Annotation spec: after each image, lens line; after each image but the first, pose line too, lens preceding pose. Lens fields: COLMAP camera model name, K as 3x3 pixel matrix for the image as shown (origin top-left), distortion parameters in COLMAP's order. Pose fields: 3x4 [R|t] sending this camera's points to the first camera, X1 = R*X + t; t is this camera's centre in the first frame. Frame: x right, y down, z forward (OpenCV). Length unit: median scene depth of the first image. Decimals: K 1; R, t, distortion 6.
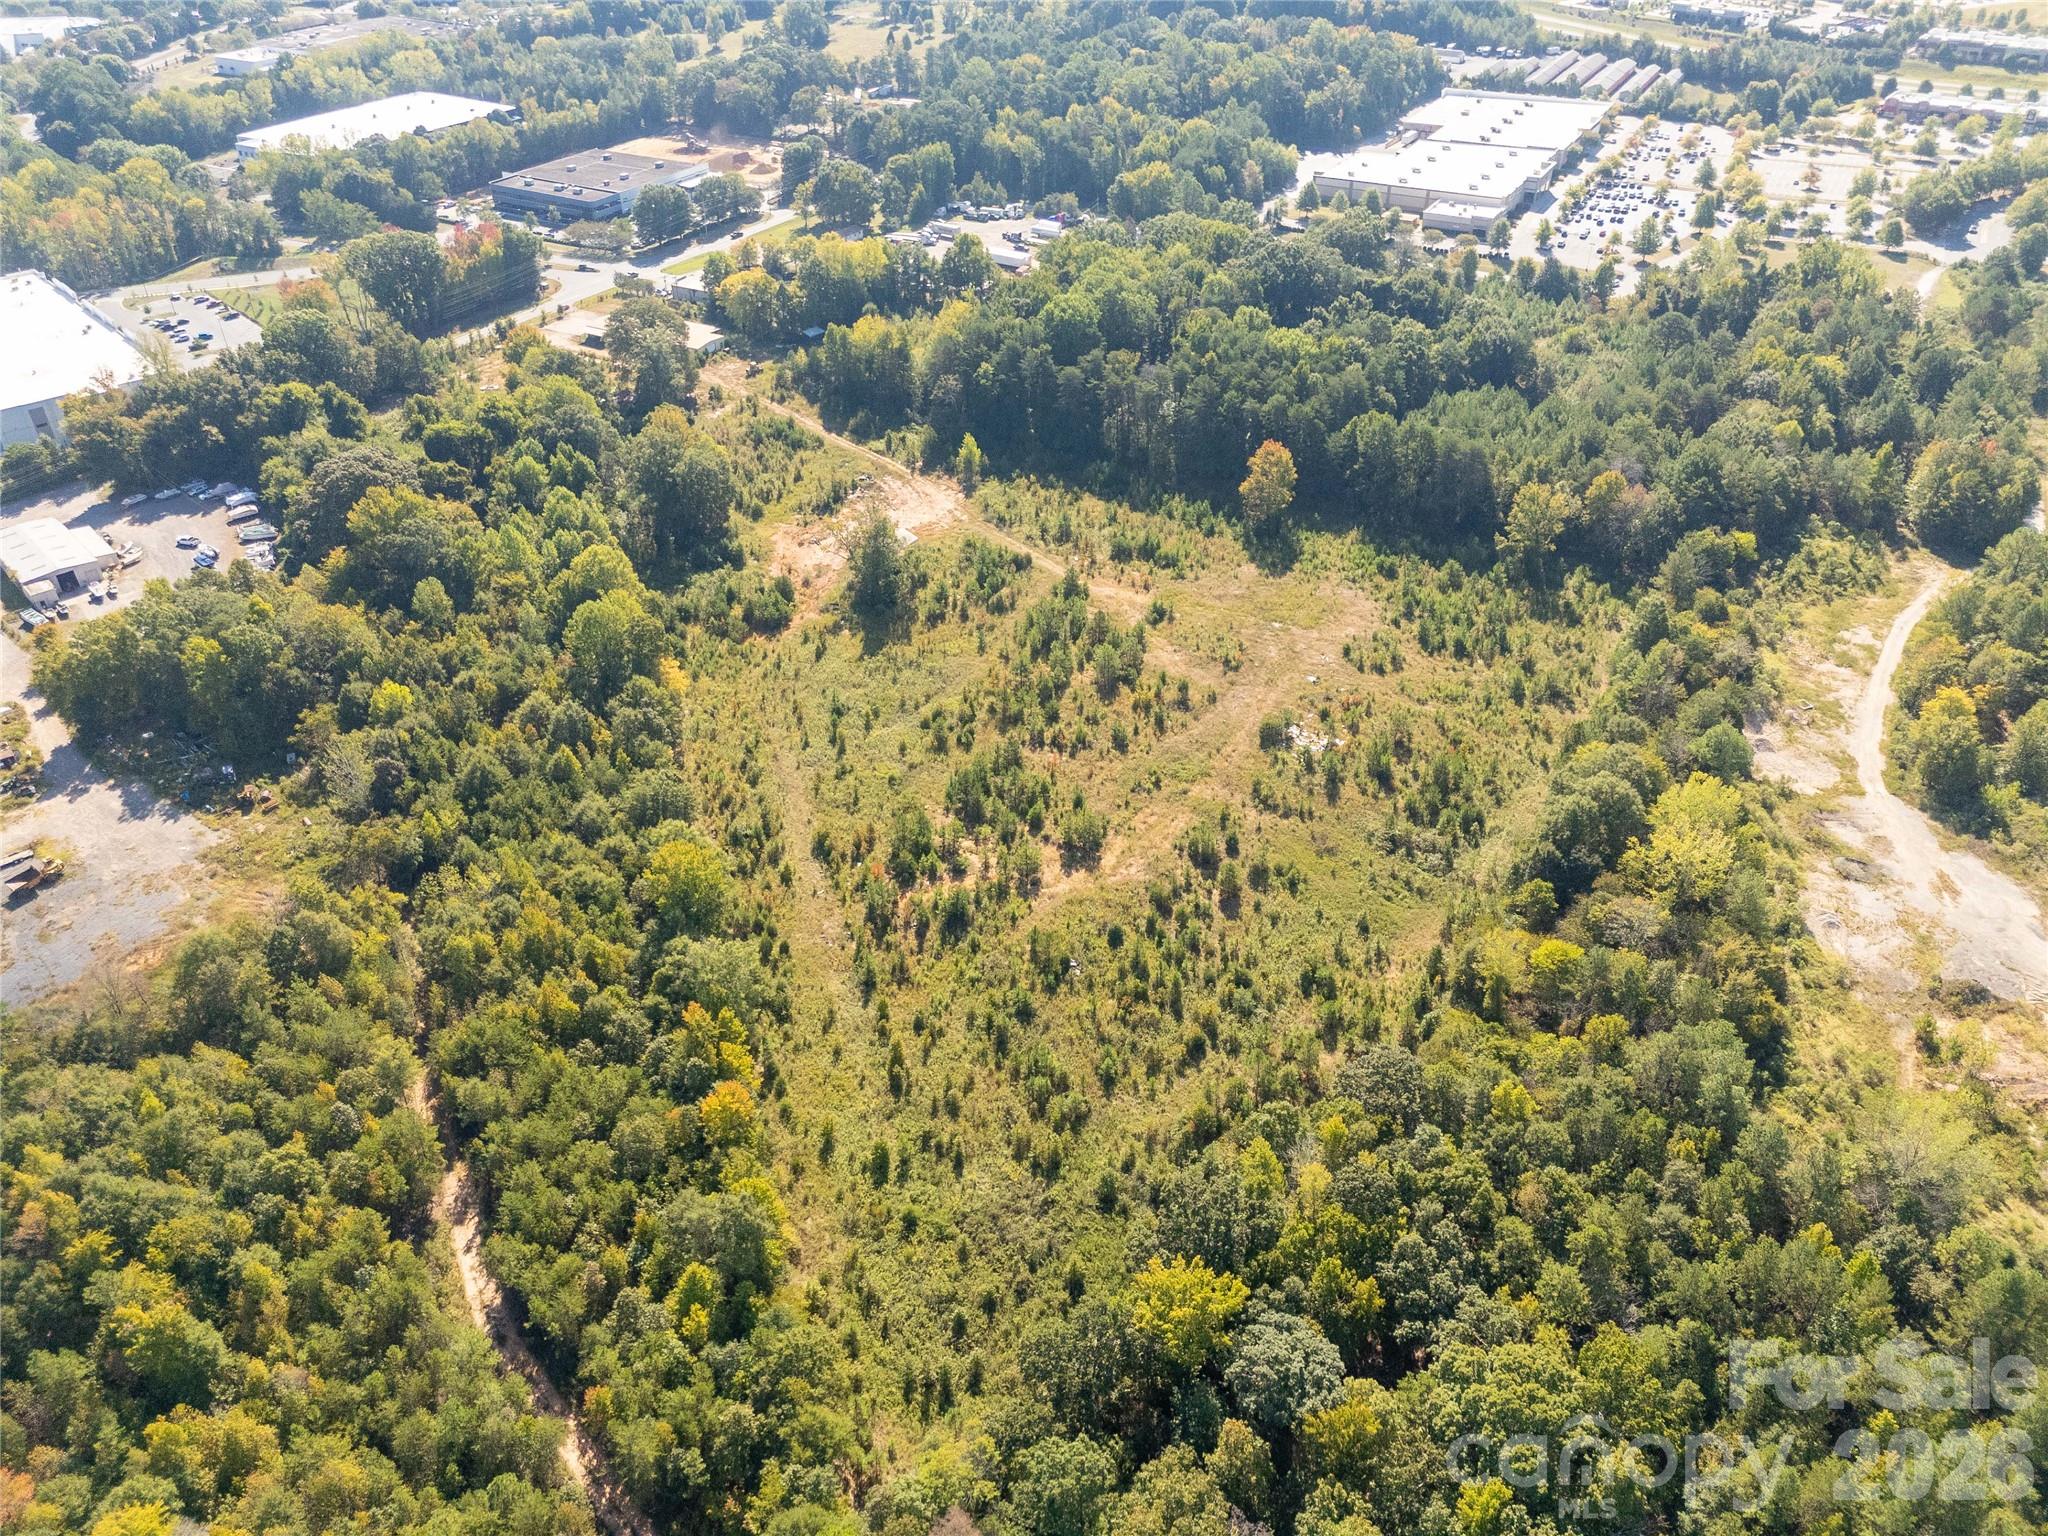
lens RADIAL K [[1541.9, 0, 1024.0], [0, 1541.9, 768.0], [0, 0, 1]] dist [0.091813, -0.090889]
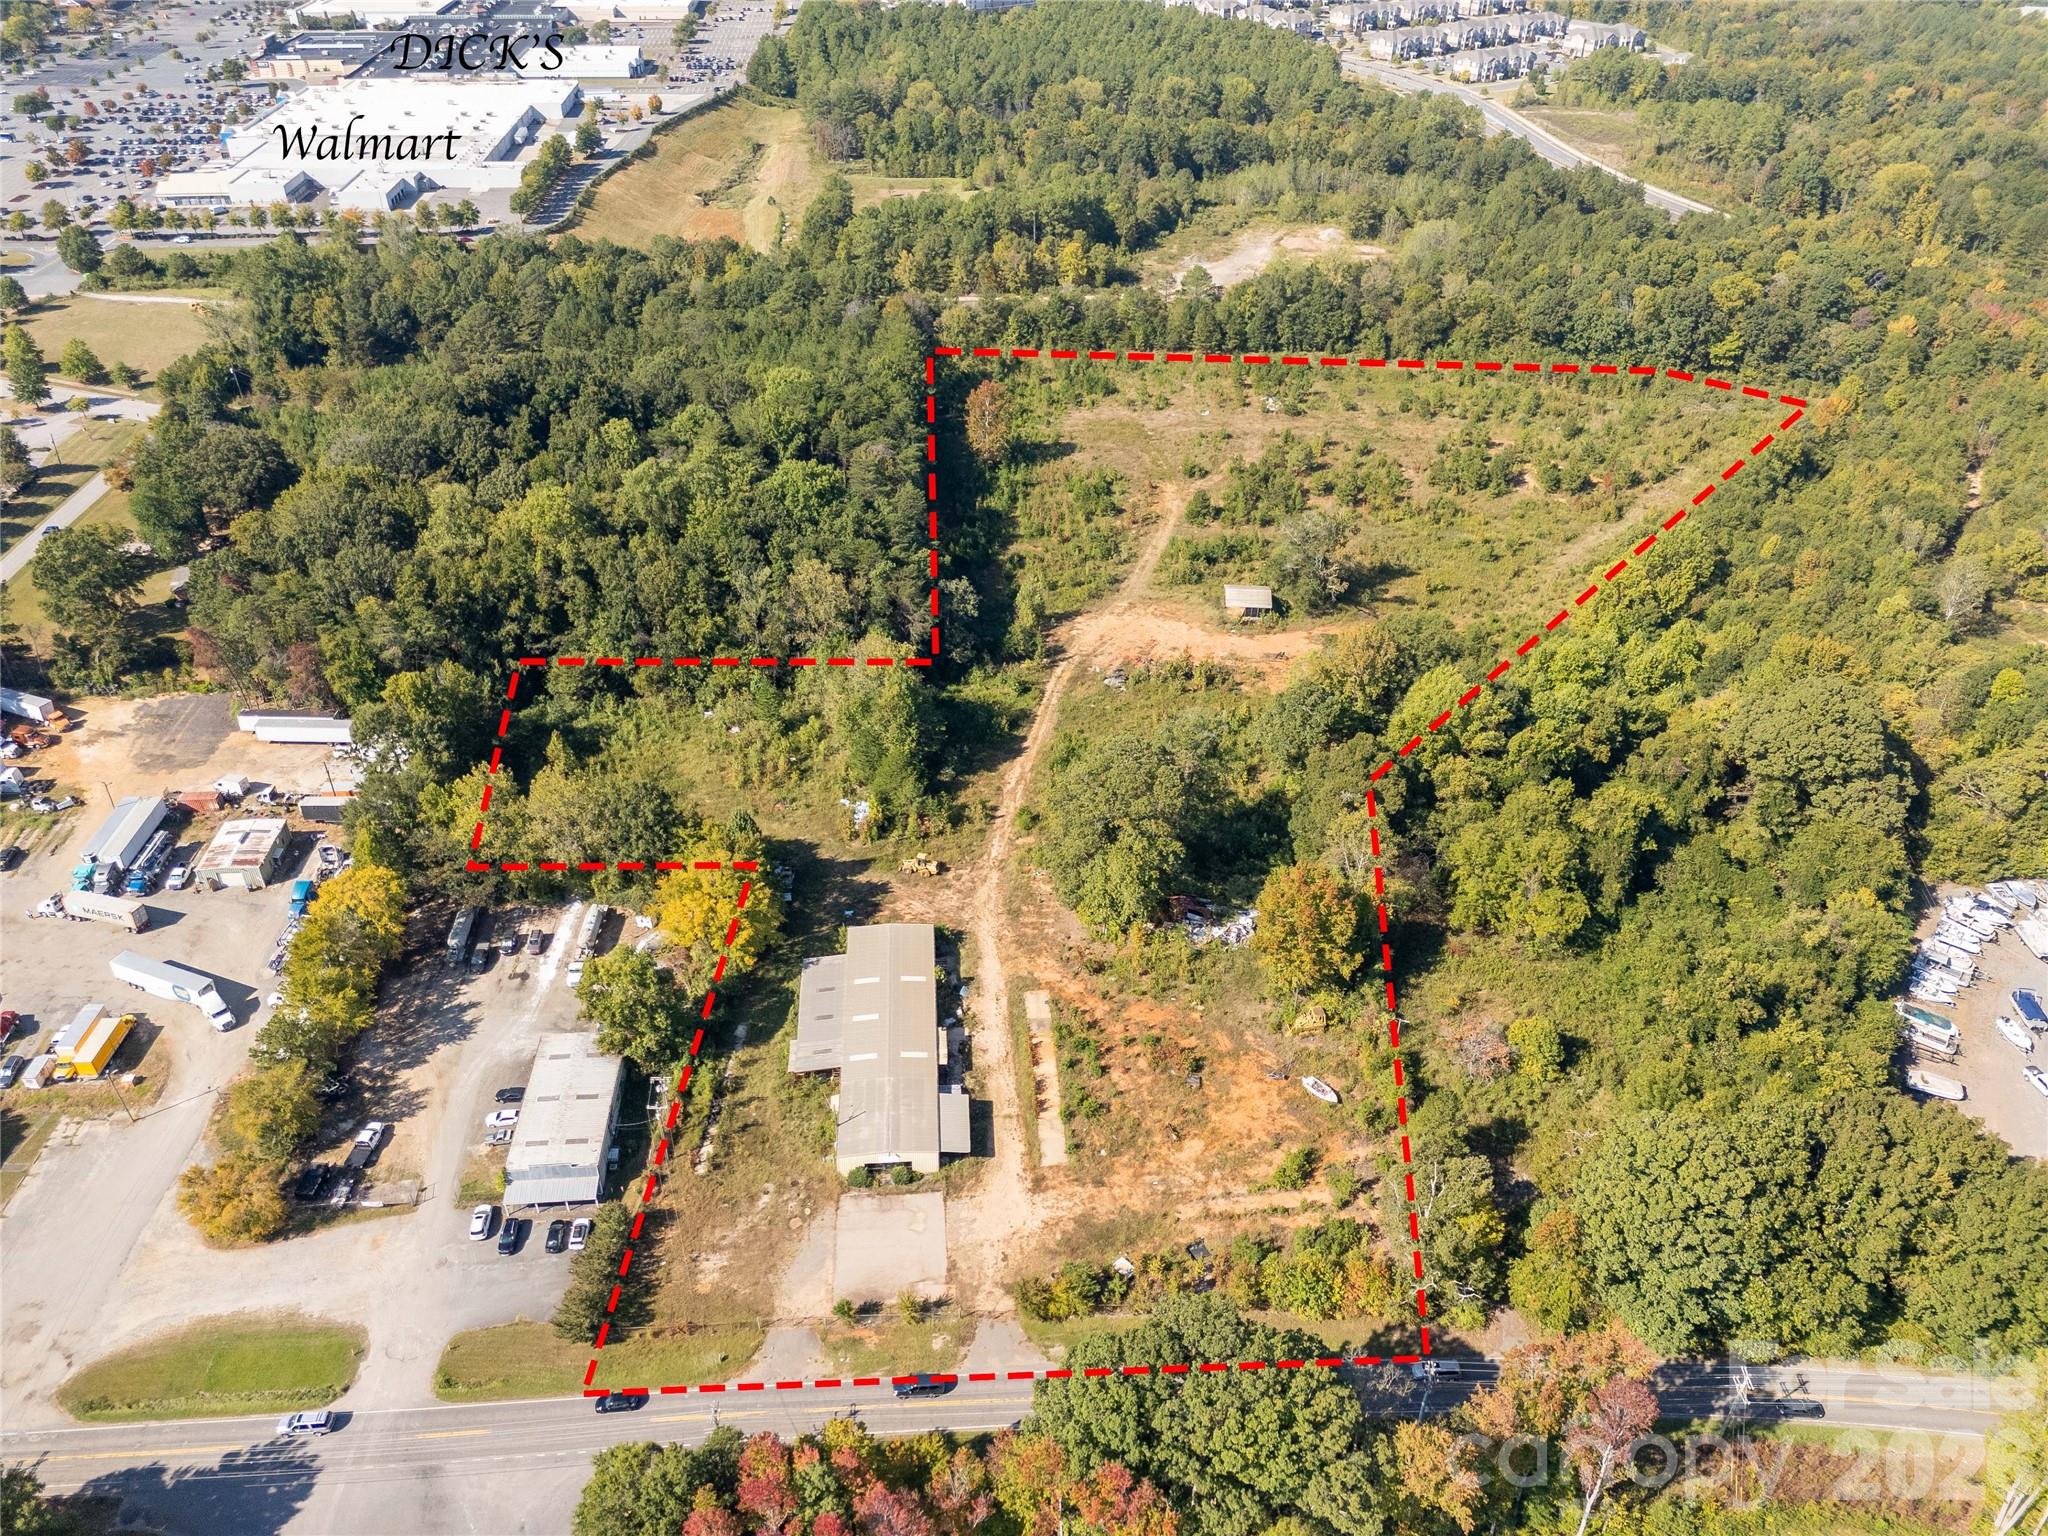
lens RADIAL K [[1518.9, 0, 1024.0], [0, 1518.9, 768.0], [0, 0, 1]] dist [0.072551, -0.069963]
pose [[-0.550568, -0.468162, 0.691158, -0.791566], [0.474420, 0.505767, 0.720503, -0.936566], [-0.686877, 0.724585, -0.056354, 1.447133]]
